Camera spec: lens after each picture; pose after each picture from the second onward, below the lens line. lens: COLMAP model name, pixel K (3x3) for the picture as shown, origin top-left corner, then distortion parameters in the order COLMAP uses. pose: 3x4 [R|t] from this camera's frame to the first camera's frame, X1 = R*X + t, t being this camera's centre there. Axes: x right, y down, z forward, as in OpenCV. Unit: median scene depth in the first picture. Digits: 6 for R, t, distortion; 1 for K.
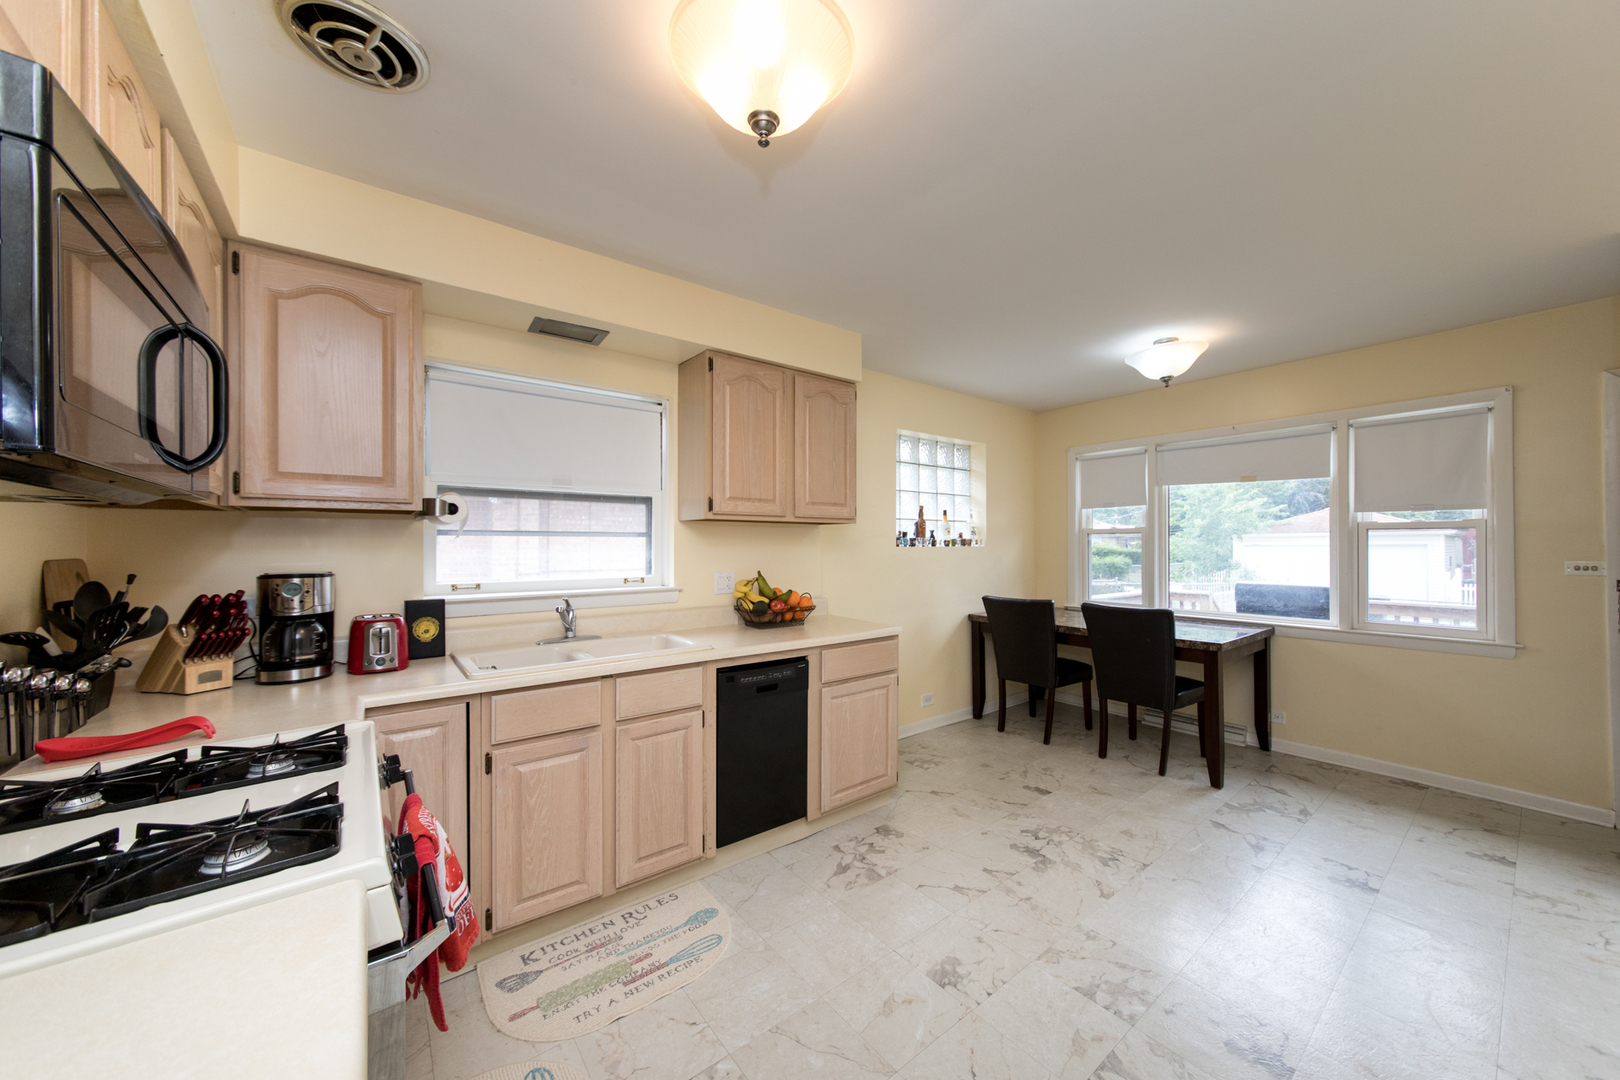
lens RADIAL K [[572.2, 0, 808.1], [0, 572.2, 537.9], [0, 0, 1]] dist [0.000458, 0.000743]
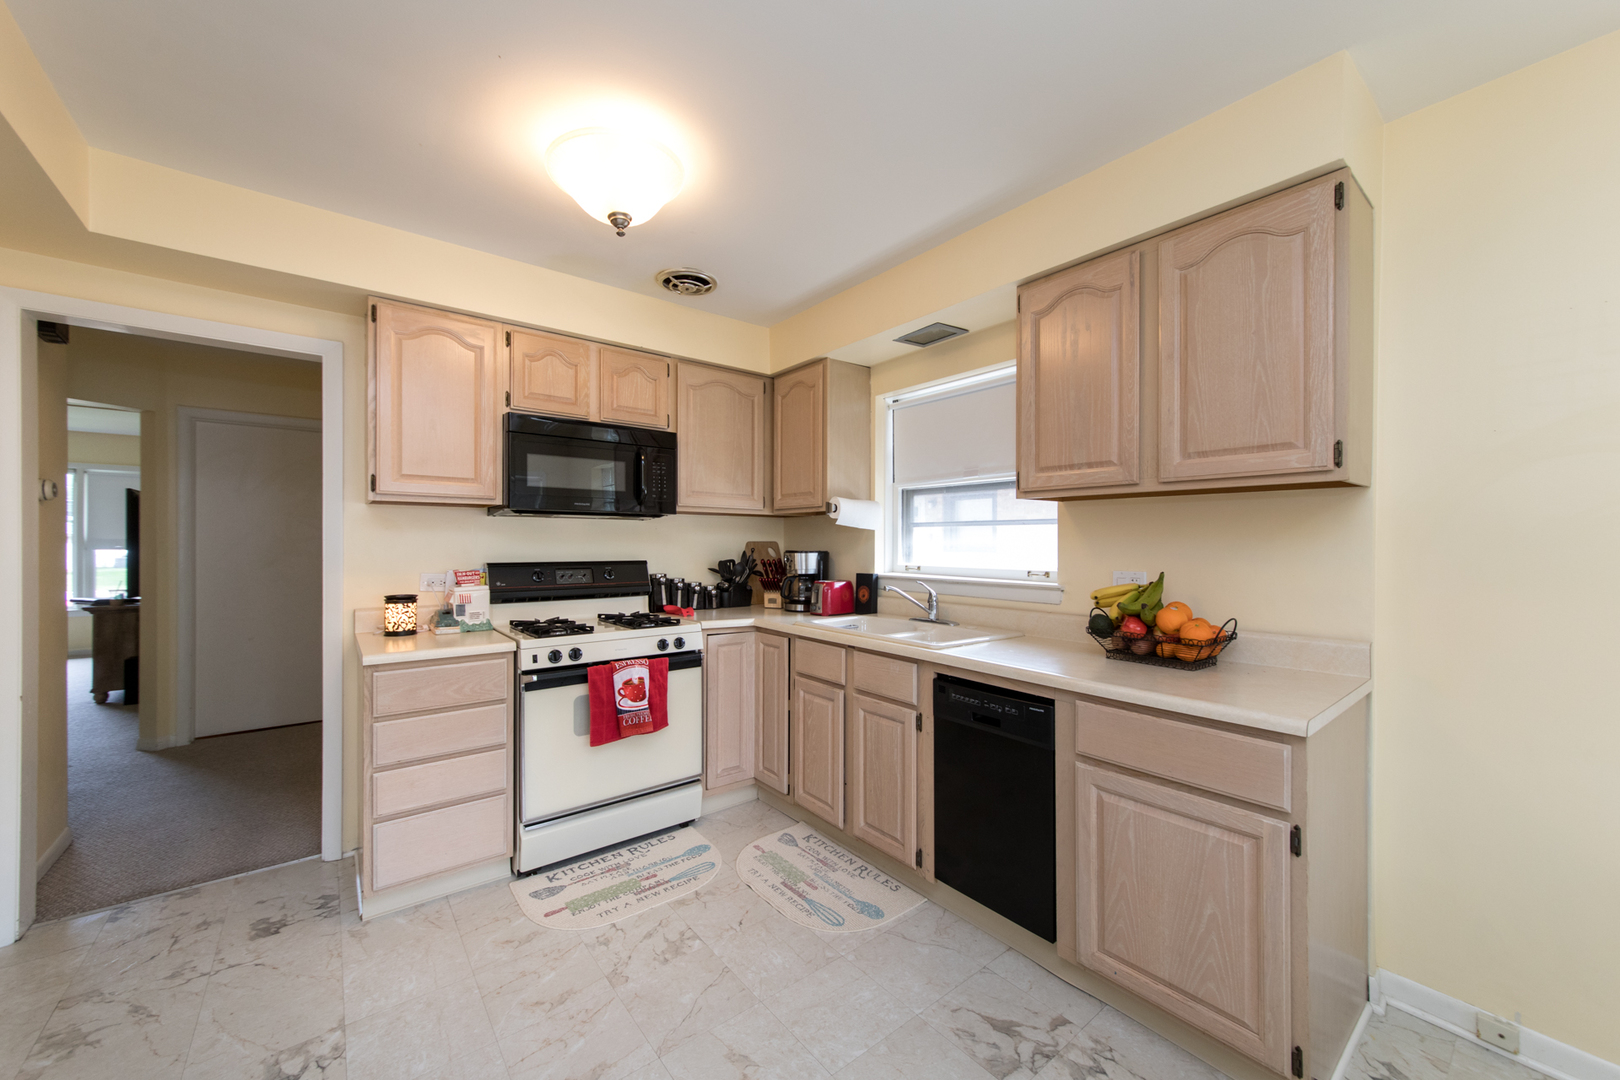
lens RADIAL K [[616.1, 0, 813.3], [0, 616.1, 543.6], [0, 0, 1]] dist [0.002187, -0.000584]
pose [[0.010842, 0.005614, -0.999925, 0.603171], [0.009383, 0.999940, 0.005716, 0.019103], [0.999897, -0.009444, 0.010789, 0.624739]]
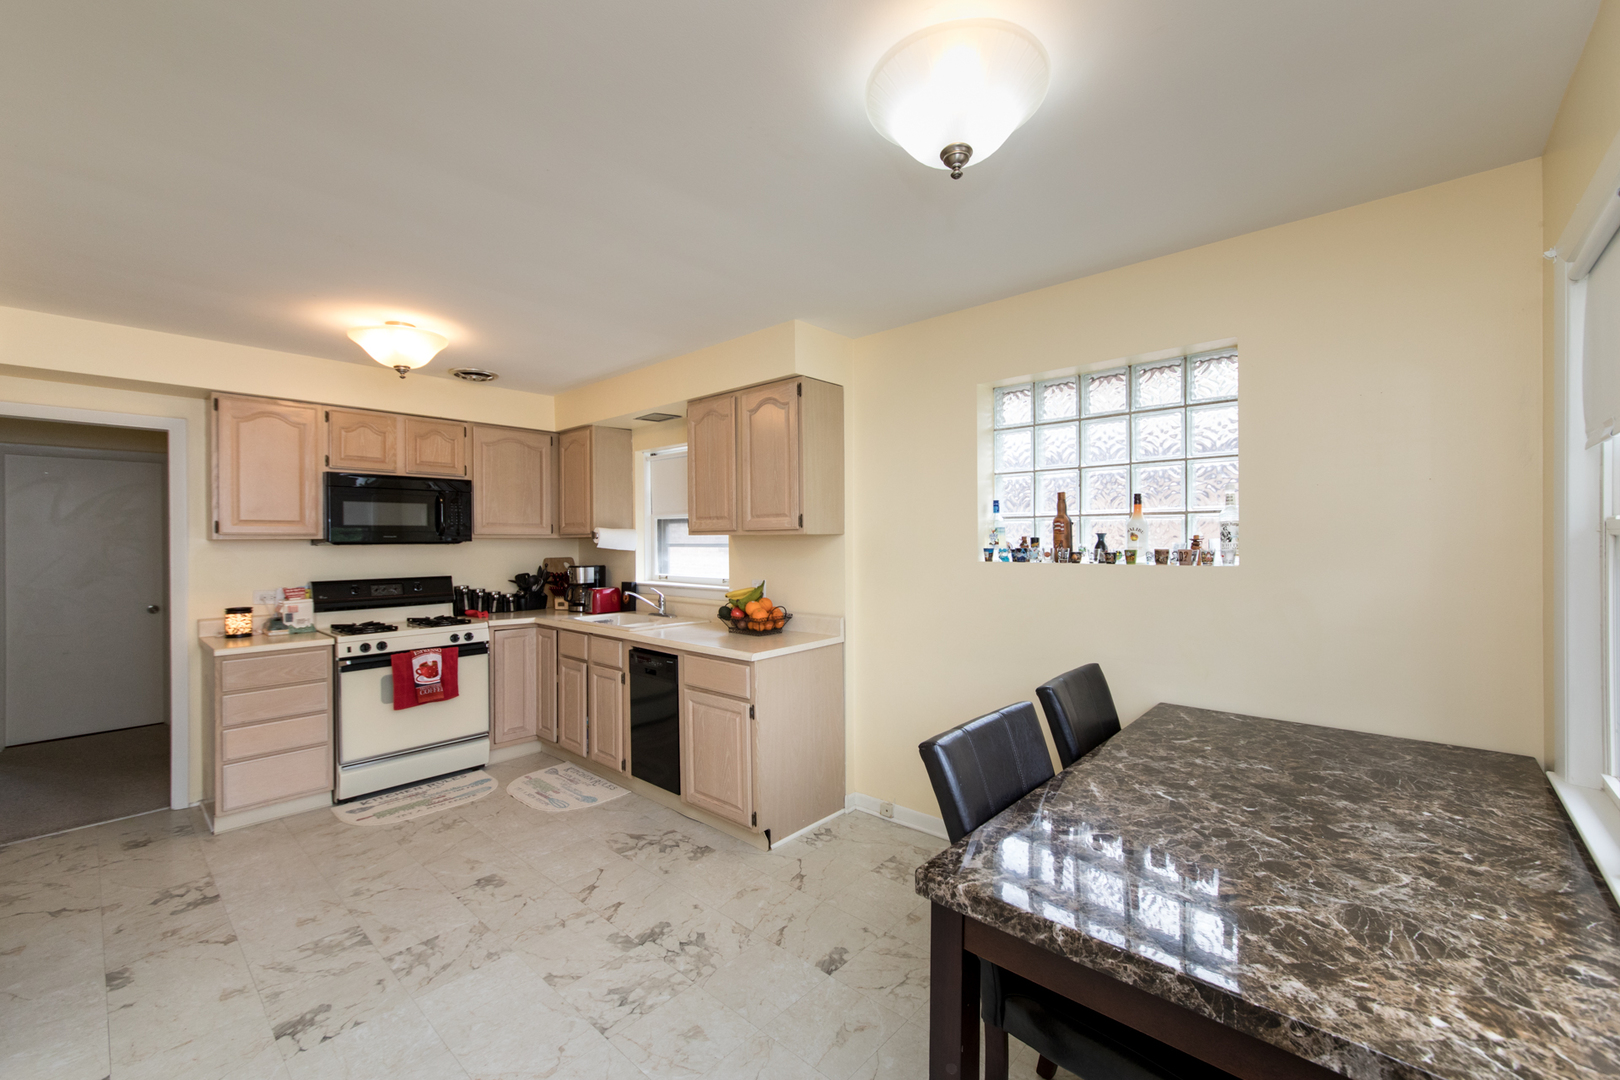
lens RADIAL K [[658.3, 0, 840.0], [0, 658.3, 541.1], [0, 0, 1]] dist [0.003252, 0.000473]
pose [[0.193394, 0.003684, -0.981114, 1.167626], [0.018343, 0.999805, 0.007370, -0.022483], [0.980950, -0.019422, 0.193289, 0.926618]]
